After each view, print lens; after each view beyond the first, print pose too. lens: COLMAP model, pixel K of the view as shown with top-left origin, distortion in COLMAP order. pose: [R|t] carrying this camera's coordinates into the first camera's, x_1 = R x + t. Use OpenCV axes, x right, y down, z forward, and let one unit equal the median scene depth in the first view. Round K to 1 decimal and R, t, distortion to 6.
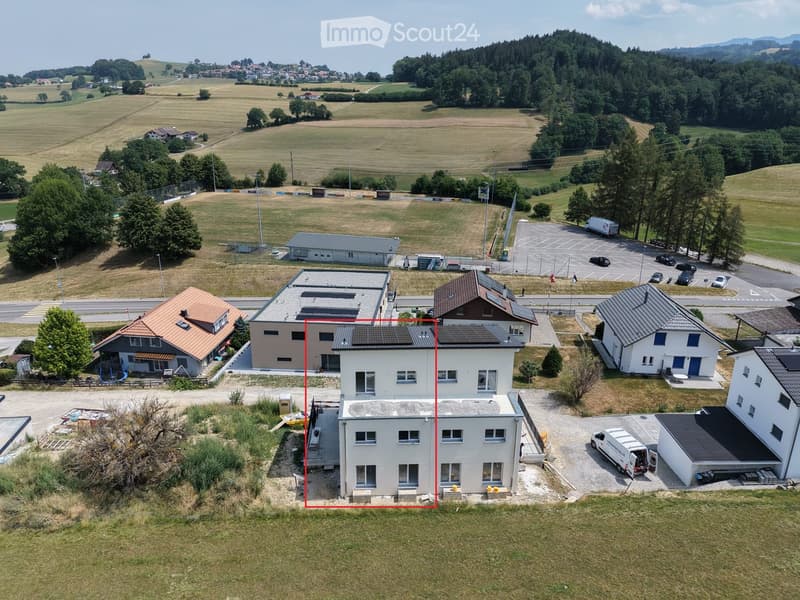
lens RADIAL K [[585.8, 0, 398.2], [0, 585.8, 302.0], [0, 0, 1]] dist [0.084757, -0.085978]
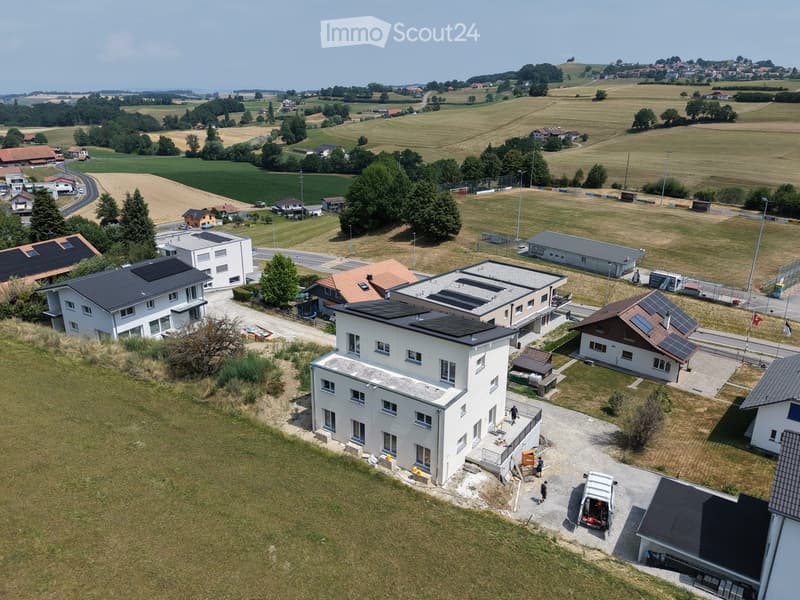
lens RADIAL K [[585.8, 0, 398.2], [0, 585.8, 302.0], [0, 0, 1]] dist [0.084757, -0.085978]
pose [[0.798199, 0.200754, -0.567958, 0.141766], [-0.201773, 0.977472, 0.061936, -0.006720], [0.567597, 0.065161, 0.820724, 0.024031]]
